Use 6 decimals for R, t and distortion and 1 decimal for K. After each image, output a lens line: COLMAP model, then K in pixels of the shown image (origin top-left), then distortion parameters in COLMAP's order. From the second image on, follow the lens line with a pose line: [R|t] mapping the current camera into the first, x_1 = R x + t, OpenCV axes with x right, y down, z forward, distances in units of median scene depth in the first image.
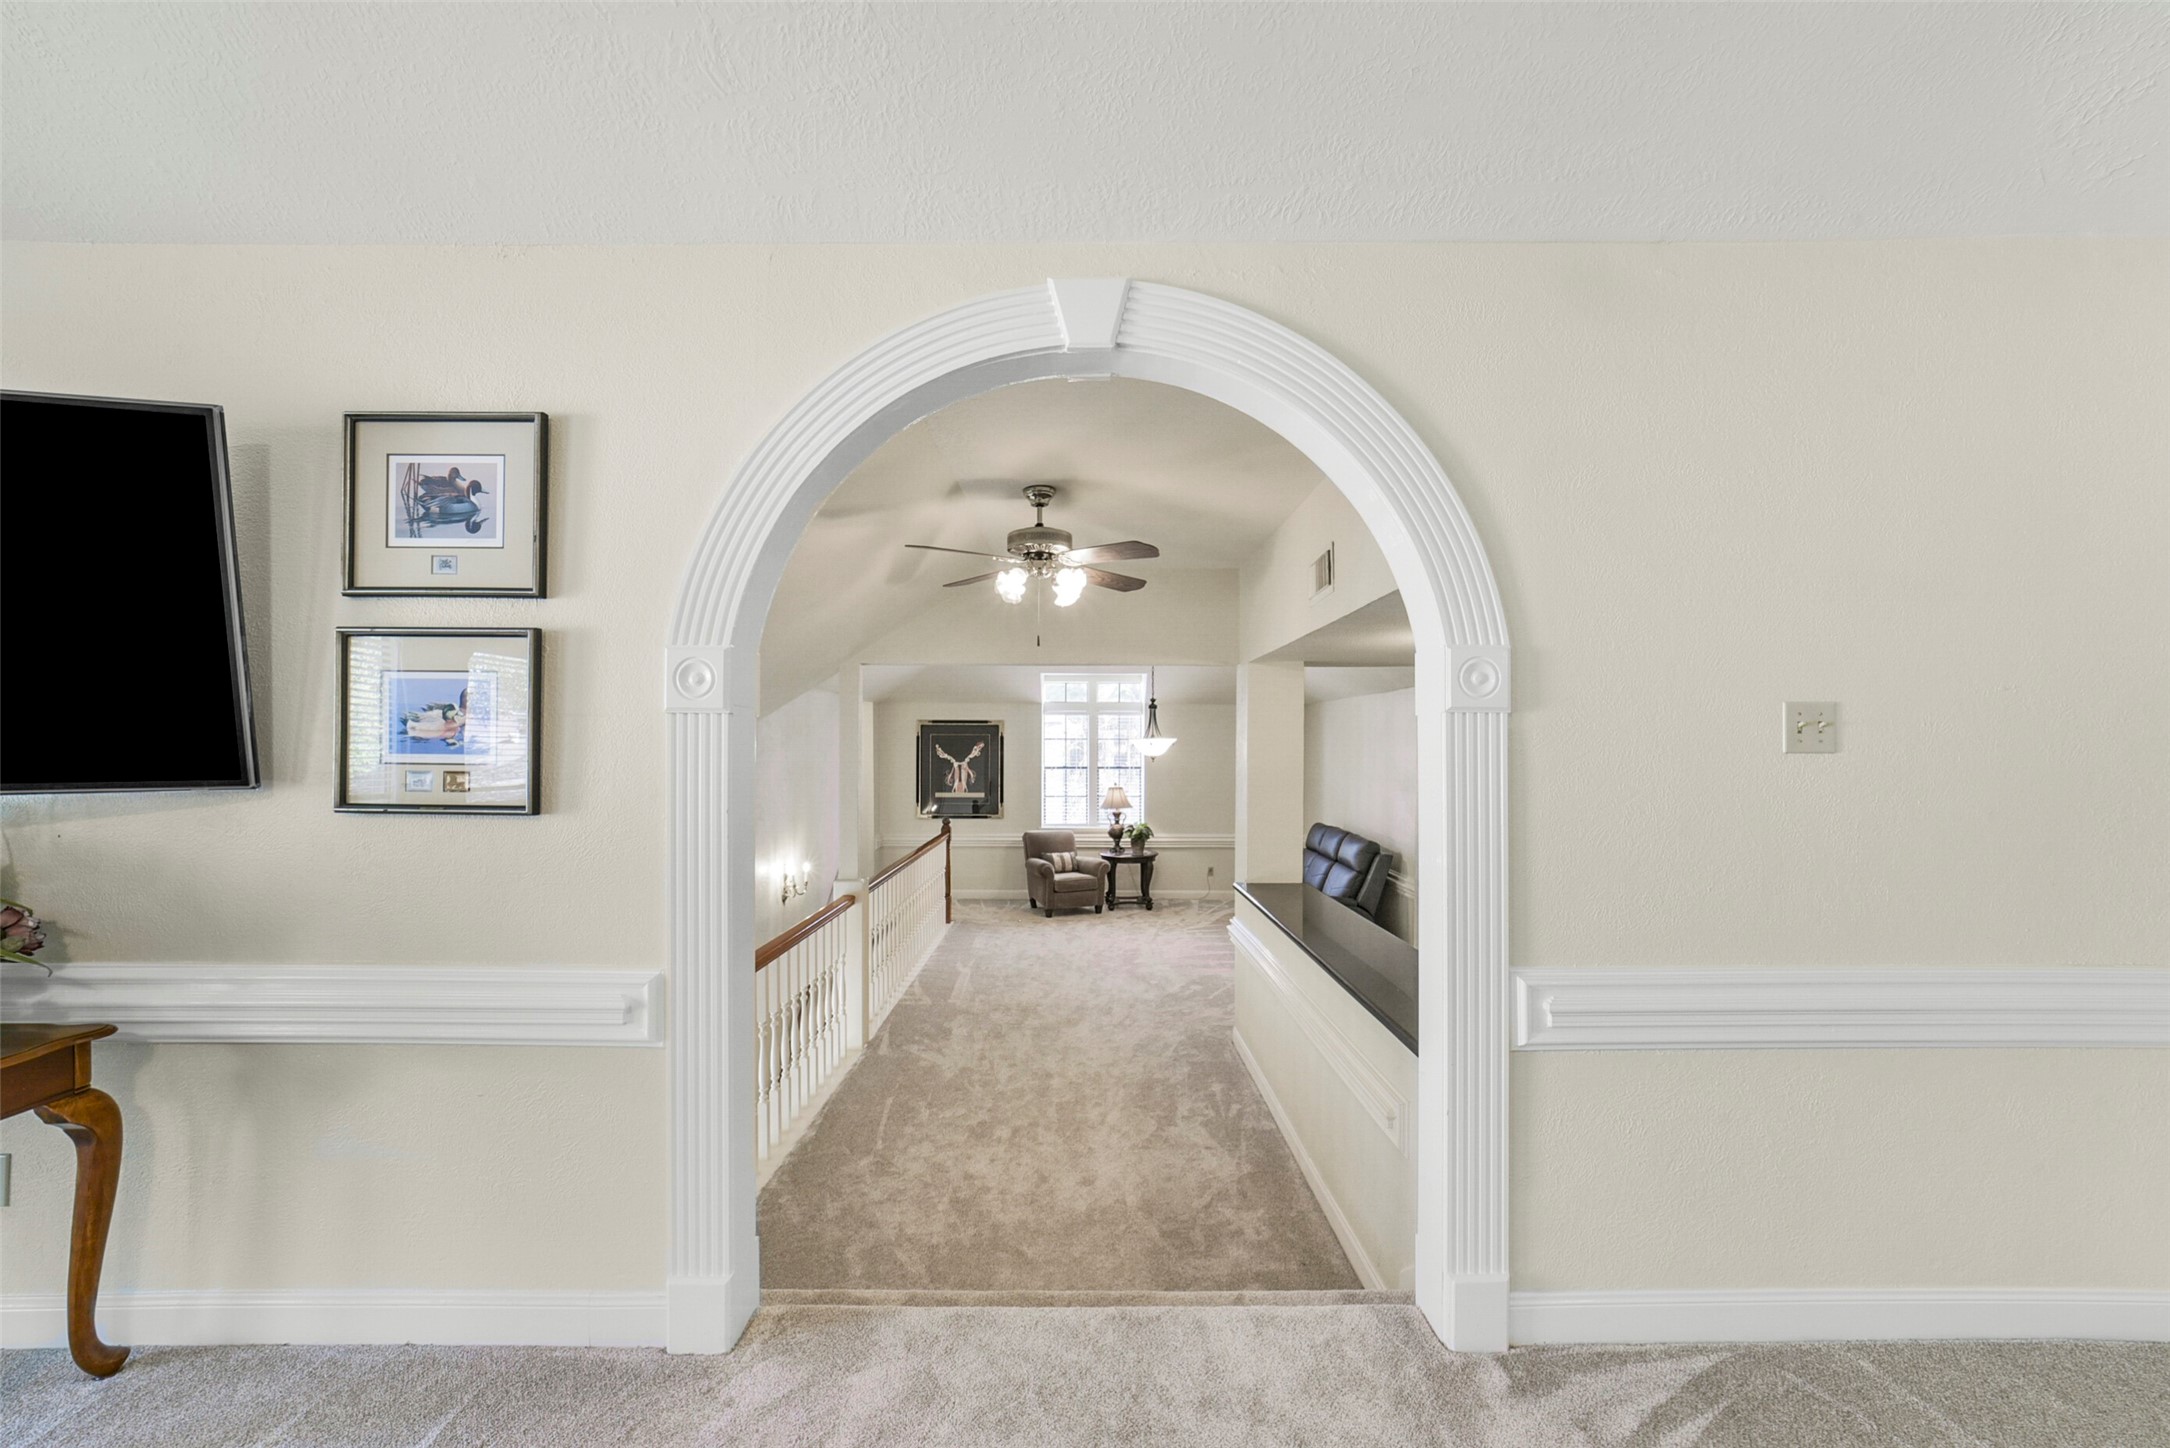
lens RADIAL K [[866.8, 0, 1091.7], [0, 866.8, 734.0], [0, 0, 1]] dist [-0.019651, 0.002655]
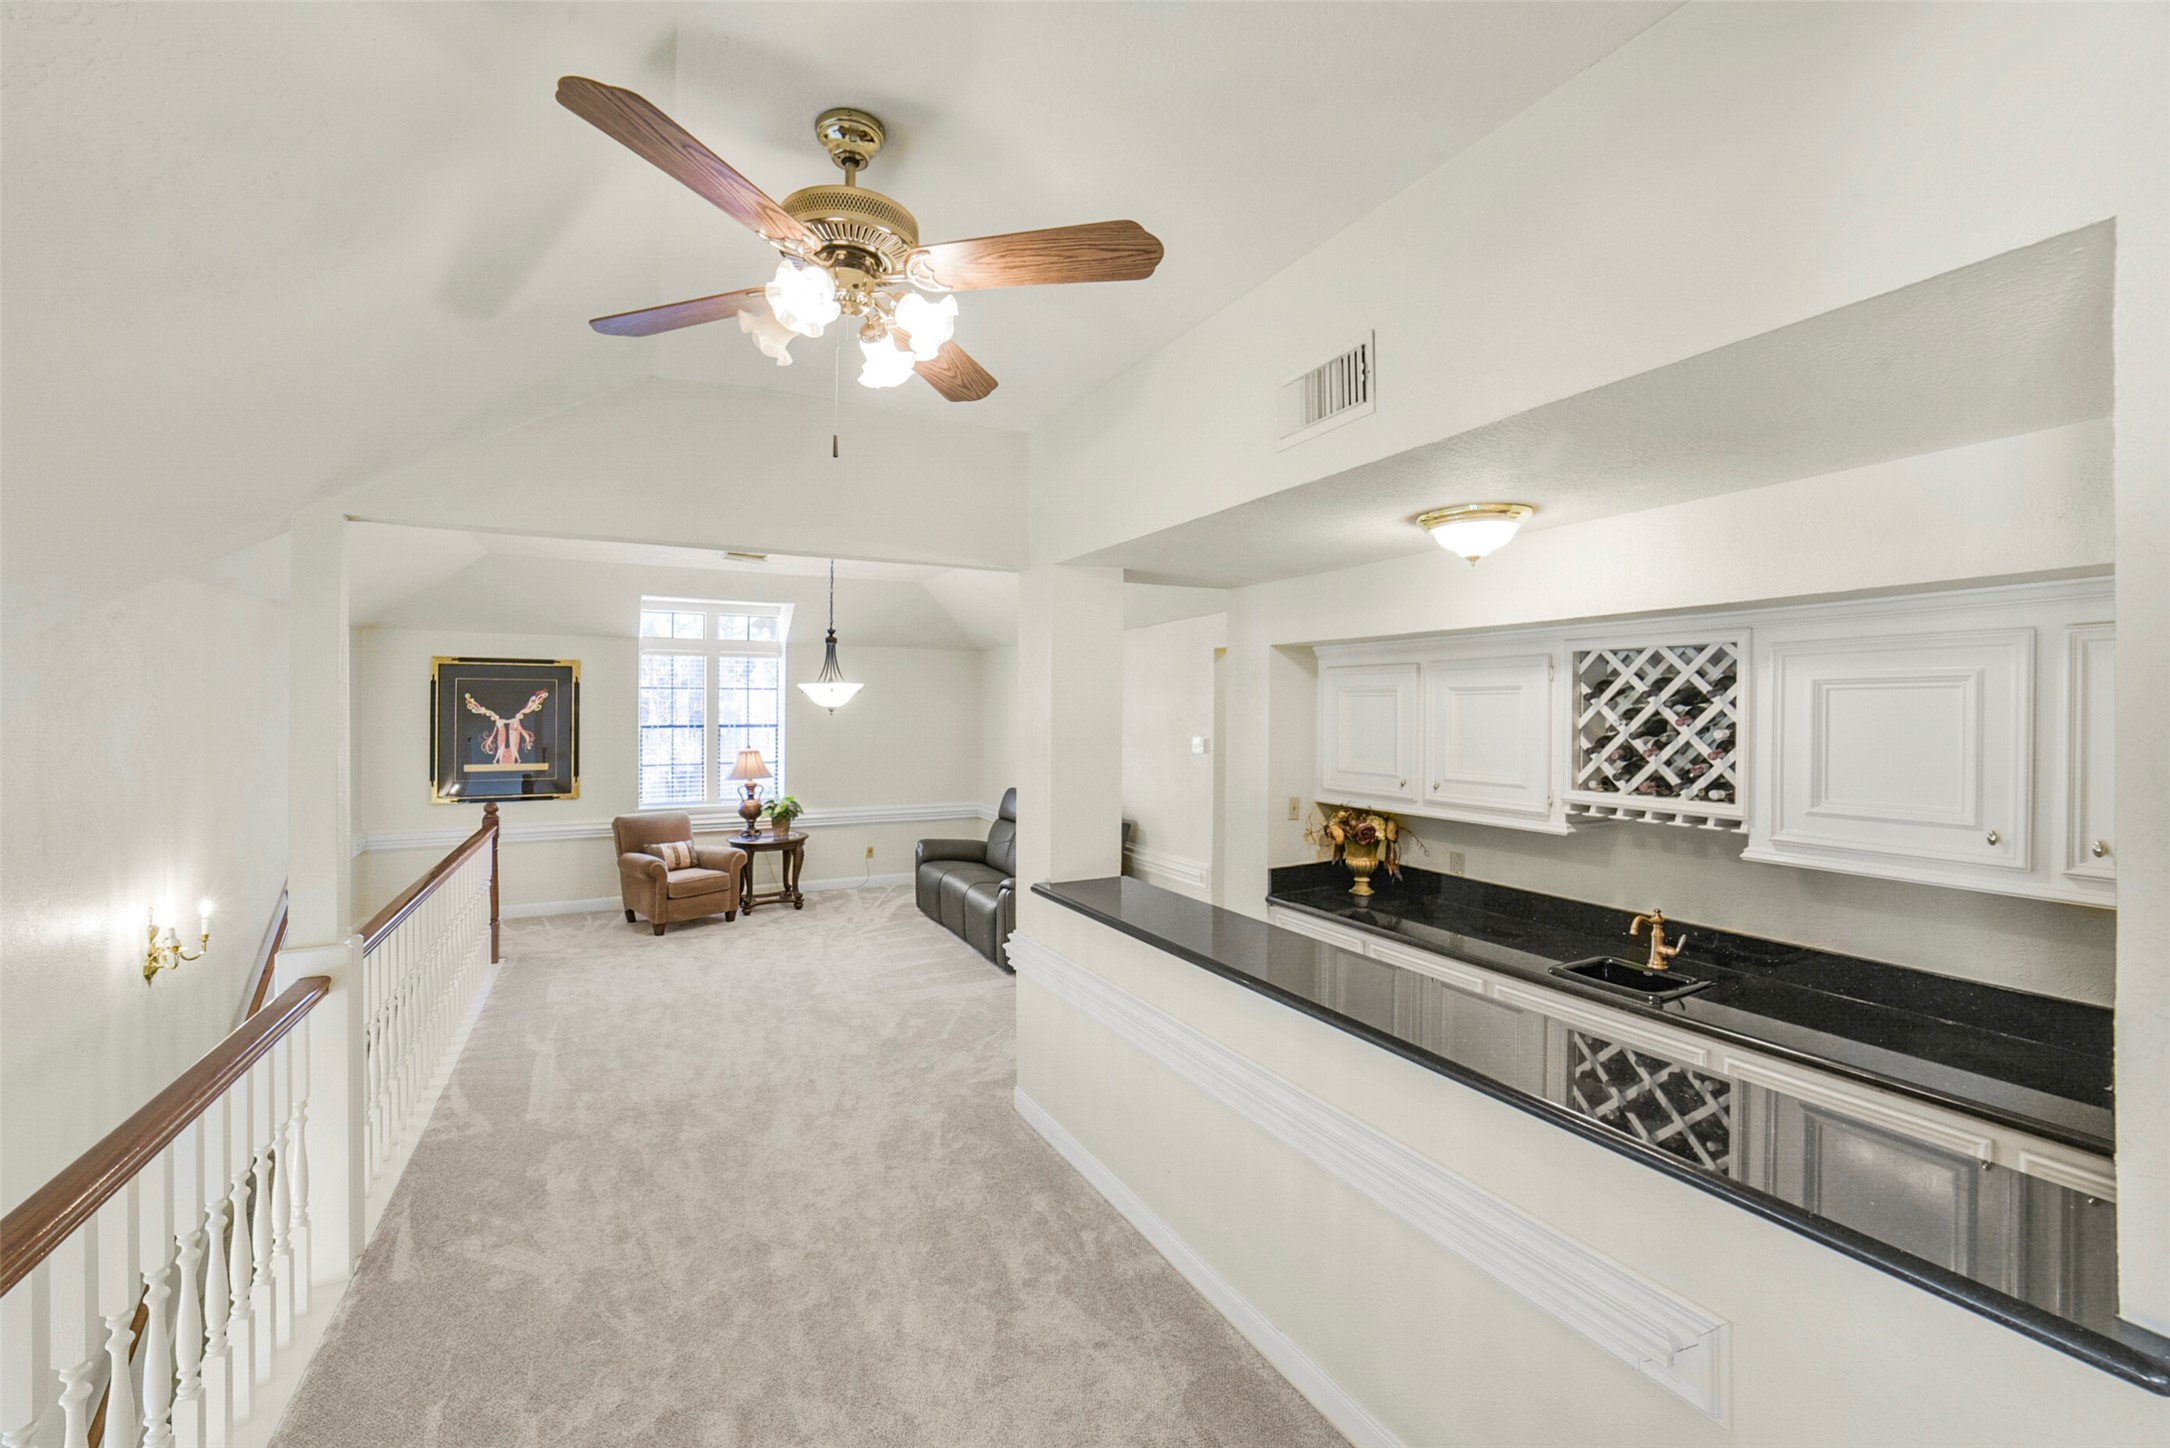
lens RADIAL K [[866.8, 0, 1082.5], [0, 866.8, 701.5], [0, 0, 1]] dist [-0.019651, 0.002655]
pose [[0.888680, 0.005747, 0.458492, -0.095957], [-0.008421, 0.999957, 0.003788, 0.019411], [-0.458451, -0.007227, 0.888690, 0.304700]]
